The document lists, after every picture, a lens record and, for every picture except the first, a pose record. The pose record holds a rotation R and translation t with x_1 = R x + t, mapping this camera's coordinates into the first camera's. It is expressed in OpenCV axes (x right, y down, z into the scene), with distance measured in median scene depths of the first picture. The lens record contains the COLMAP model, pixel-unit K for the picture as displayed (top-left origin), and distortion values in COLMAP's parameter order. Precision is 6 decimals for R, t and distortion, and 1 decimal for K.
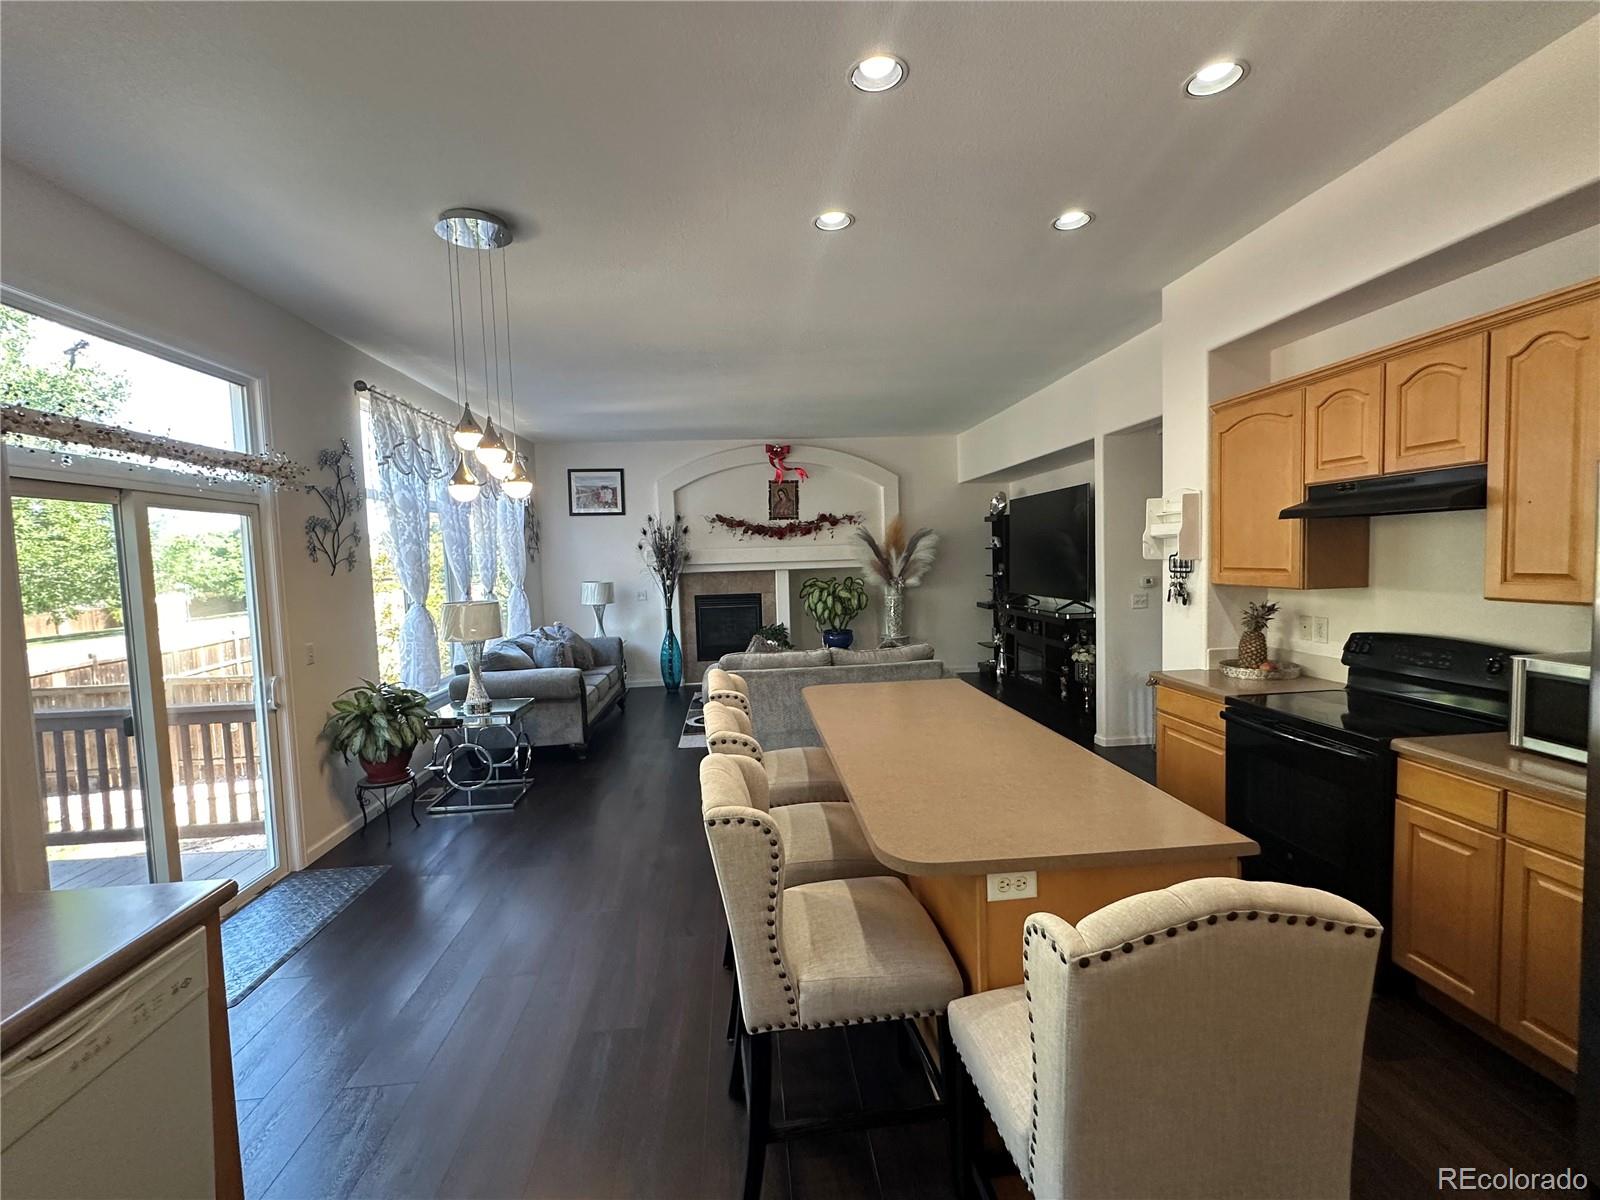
lens RADIAL K [[699.9, 0, 799.2], [0, 699.9, 596.4], [0, 0, 1]] dist [-0.000456, -0.000055]
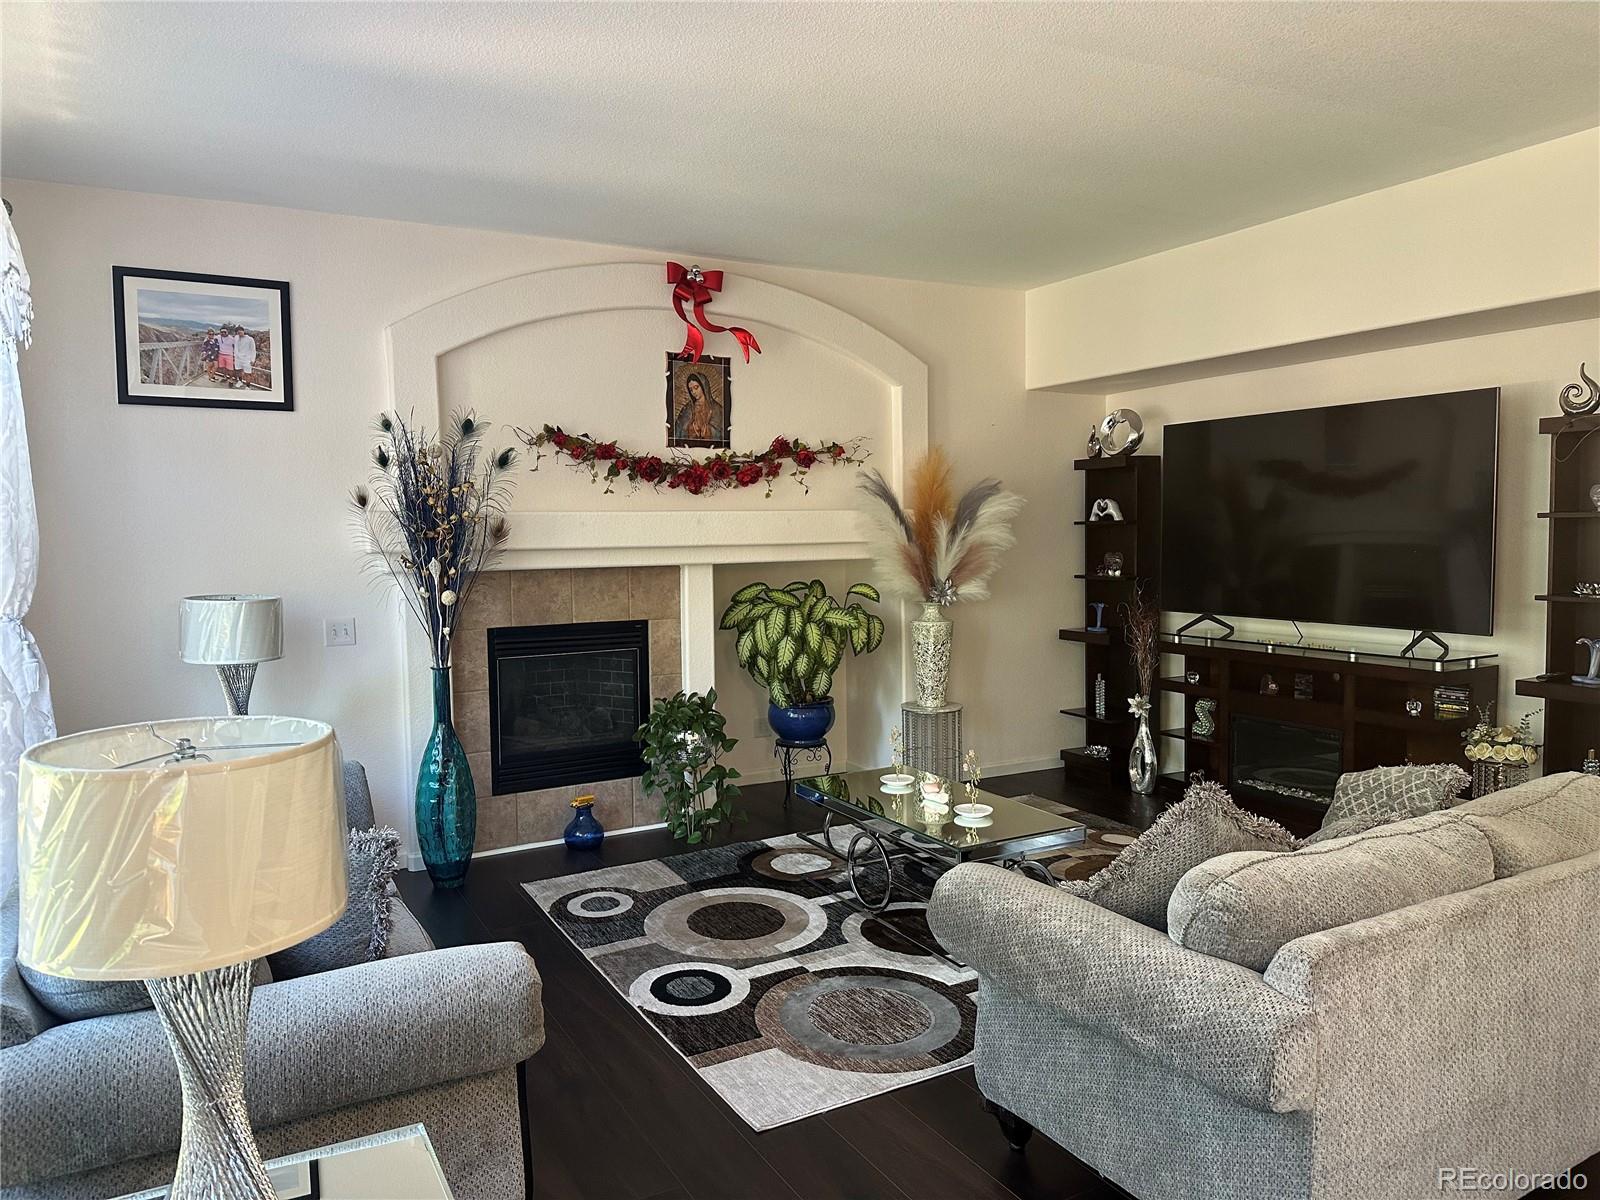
lens RADIAL K [[1097.4, 0, 803.0], [0, 1097.4, 606.0], [0, 0, 1]] dist [0.039660, -0.005640]
pose [[0.911619, -0.012682, 0.410841, -0.243133], [0.012840, 0.999915, 0.002374, -0.013496], [-0.410837, 0.003111, 0.911704, 0.365074]]
